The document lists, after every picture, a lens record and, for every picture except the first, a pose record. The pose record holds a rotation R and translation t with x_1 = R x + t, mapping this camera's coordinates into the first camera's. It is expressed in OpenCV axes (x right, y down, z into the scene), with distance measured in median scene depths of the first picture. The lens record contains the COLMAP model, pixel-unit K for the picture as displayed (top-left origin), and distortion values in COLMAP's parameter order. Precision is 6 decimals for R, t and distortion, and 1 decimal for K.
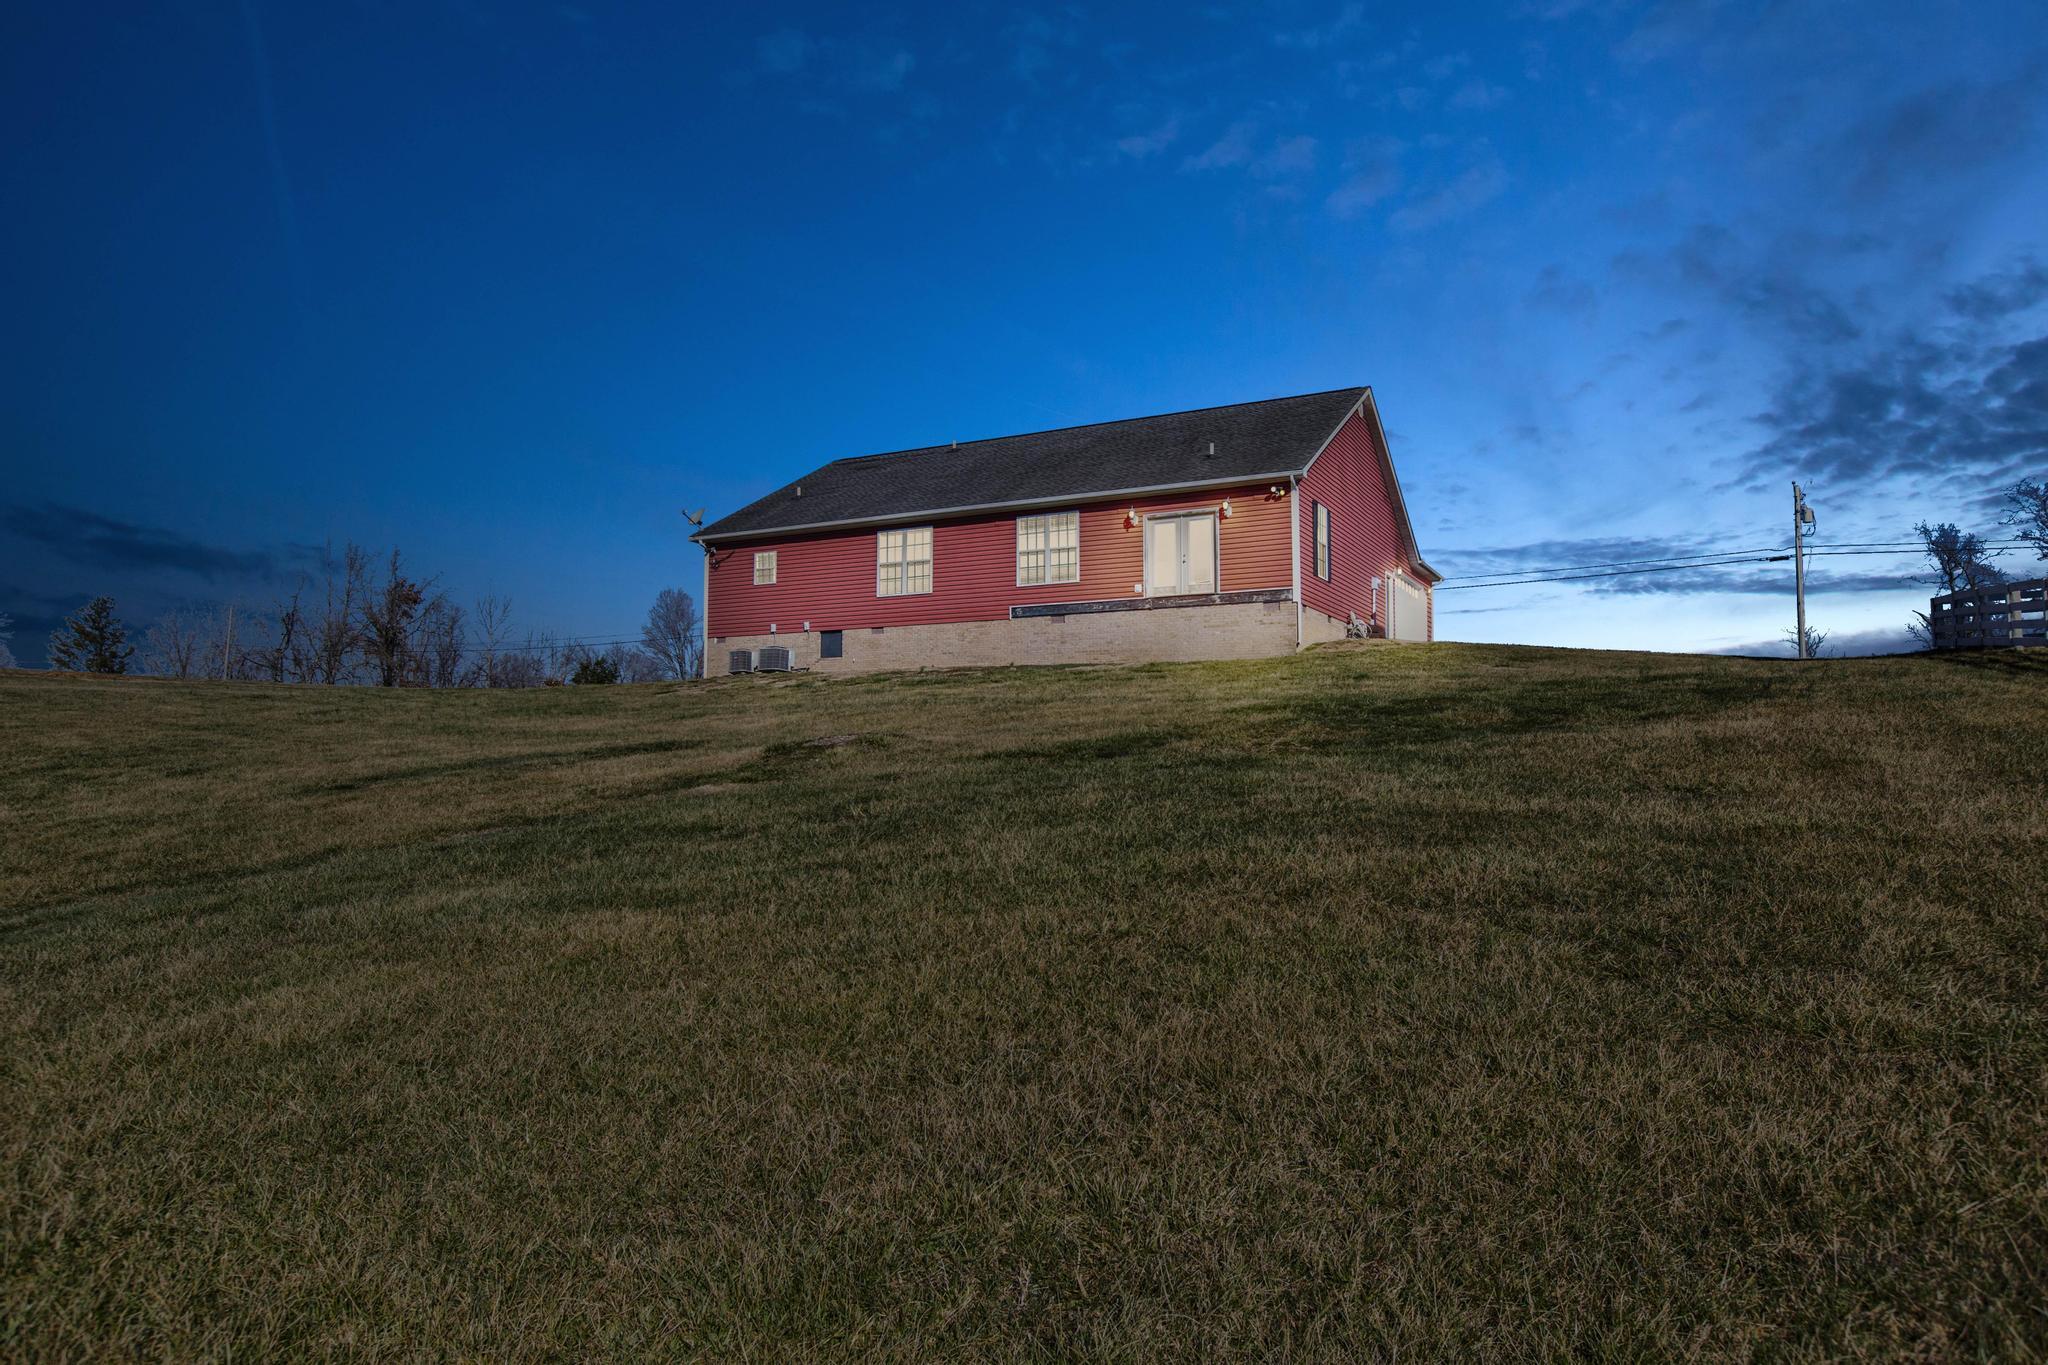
lens RADIAL K [[1380.0, 0, 1022.3], [0, 1380.0, 682.1], [0, 0, 1]] dist [-0.000530, 0.000201]
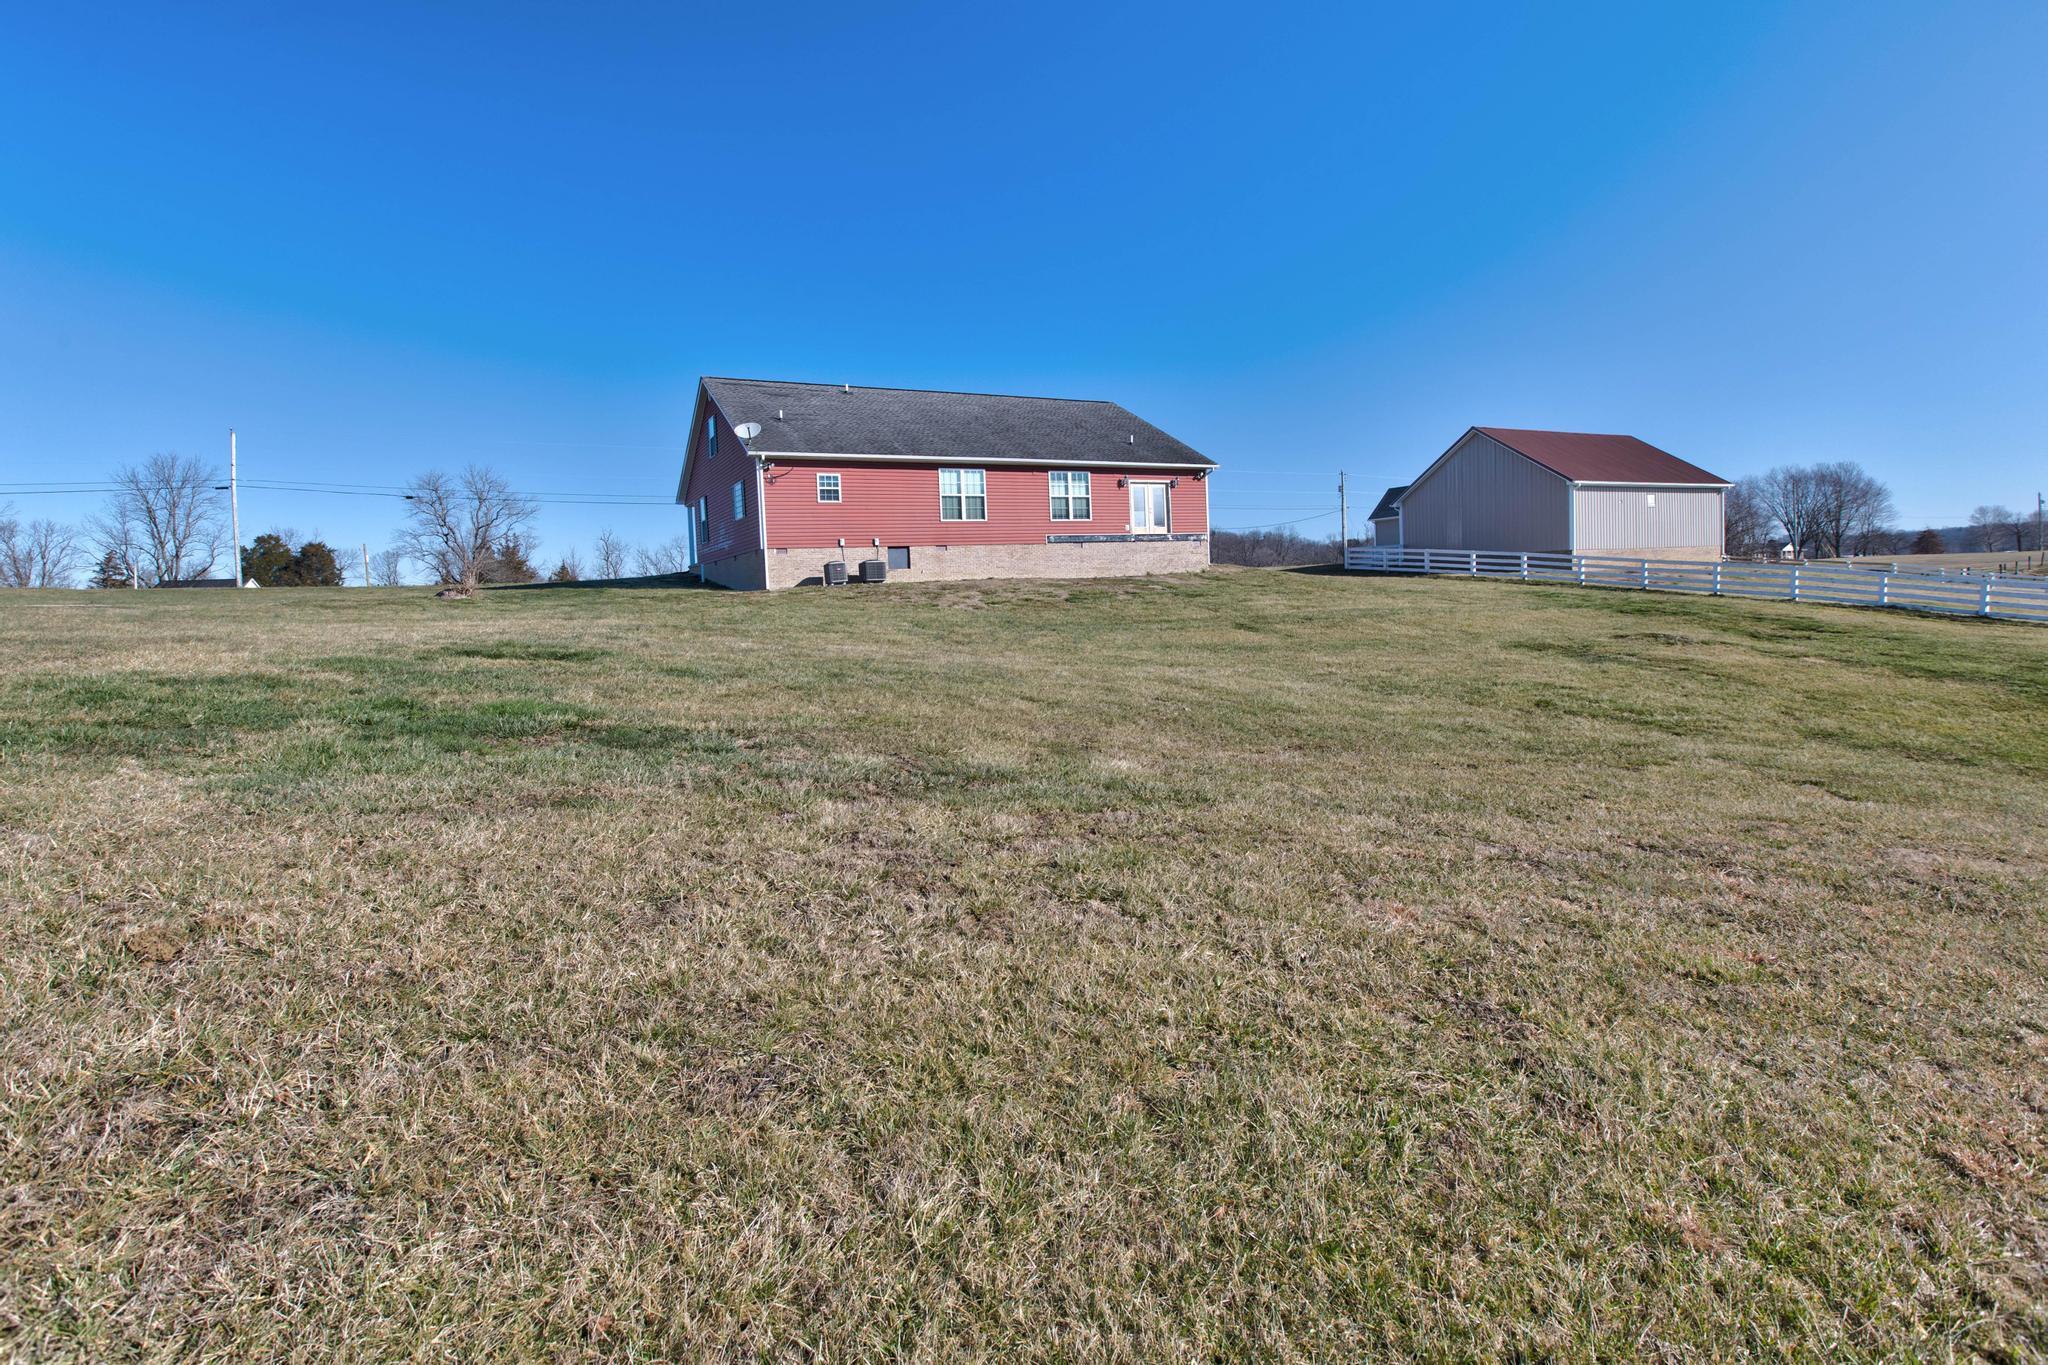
lens RADIAL K [[941.0, 0, 1023.4], [0, 941.0, 678.9], [0, 0, 1]] dist [0.000266, 0.000001]
pose [[0.575813, -0.062863, 0.815161, -1.110052], [0.017628, 0.997762, 0.064493, 0.039282], [-0.817392, -0.022767, 0.575632, 0.645307]]
